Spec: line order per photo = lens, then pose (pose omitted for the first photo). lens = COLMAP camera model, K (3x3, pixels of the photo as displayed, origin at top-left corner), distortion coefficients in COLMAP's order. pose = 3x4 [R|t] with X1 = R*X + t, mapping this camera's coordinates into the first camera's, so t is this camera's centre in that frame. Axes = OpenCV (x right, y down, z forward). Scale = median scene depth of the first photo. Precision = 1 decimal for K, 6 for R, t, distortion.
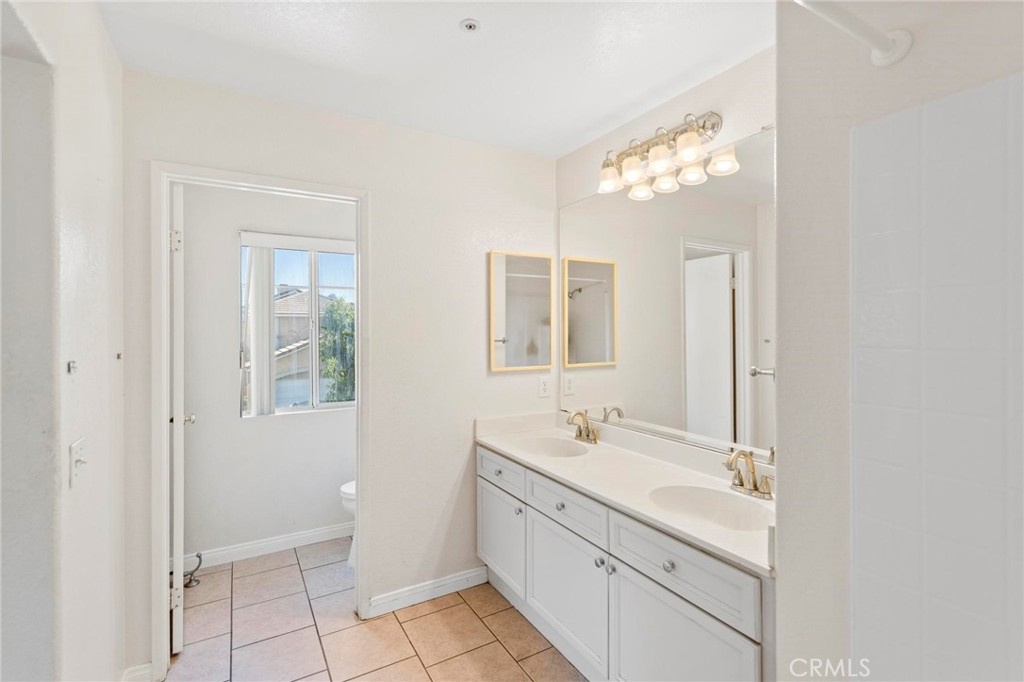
lens RADIAL K [[469.4, 0, 511.0], [0, 469.4, 332.2], [0, 0, 1]] dist [0.001723, 0.000101]
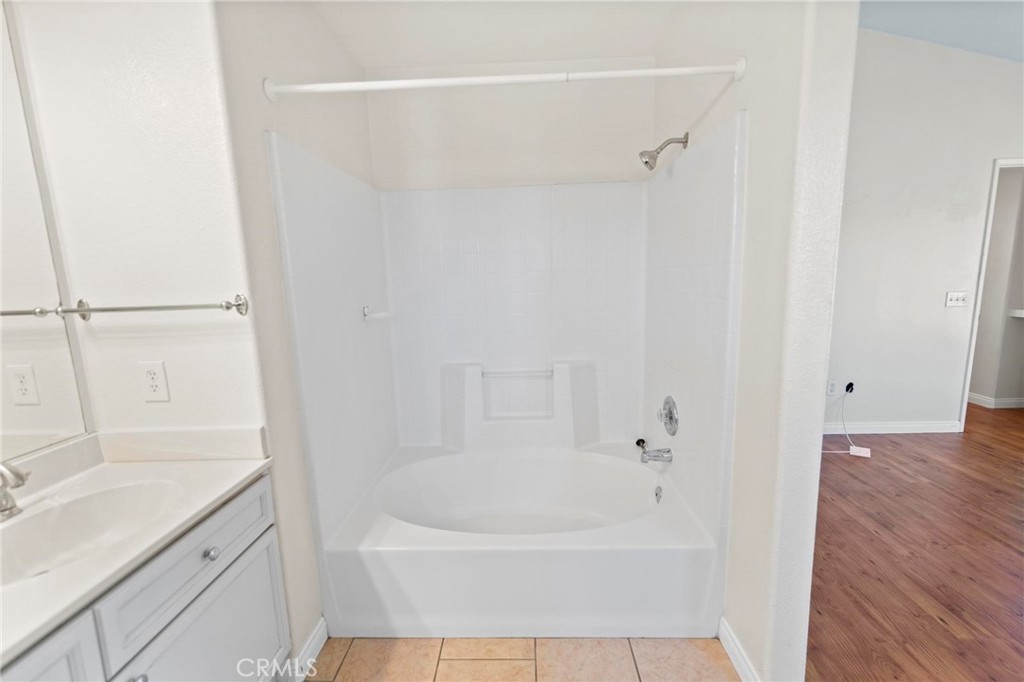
lens RADIAL K [[440.0, 0, 511.7], [0, 440.0, 344.2], [0, 0, 1]] dist [0.000004, 0.000082]
pose [[-0.841727, -0.076291, 0.534486, -0.422357], [0.012147, 0.987040, 0.160017, 0.014436], [-0.539767, 0.141183, -0.829891, 1.116680]]
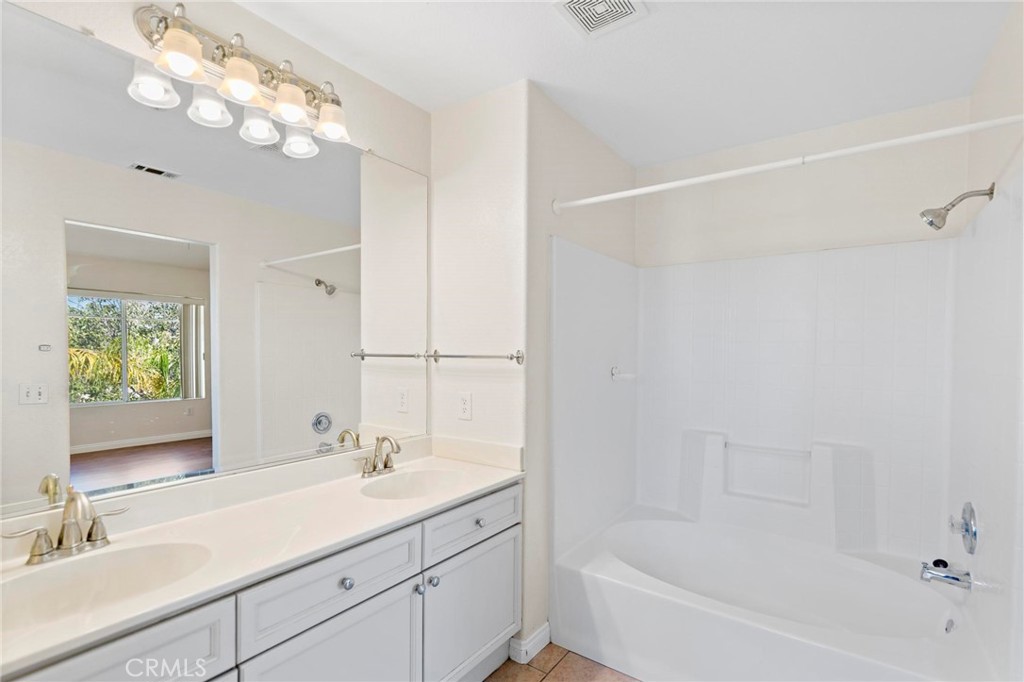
lens RADIAL K [[469.4, 0, 511.0], [0, 469.4, 332.2], [0, 0, 1]] dist [0.001723, 0.000101]
pose [[-0.395977, 0.010536, 0.918200, -0.692447], [-0.019176, 0.999621, -0.019740, 0.026619], [-0.918060, -0.025424, -0.395625, 1.213658]]
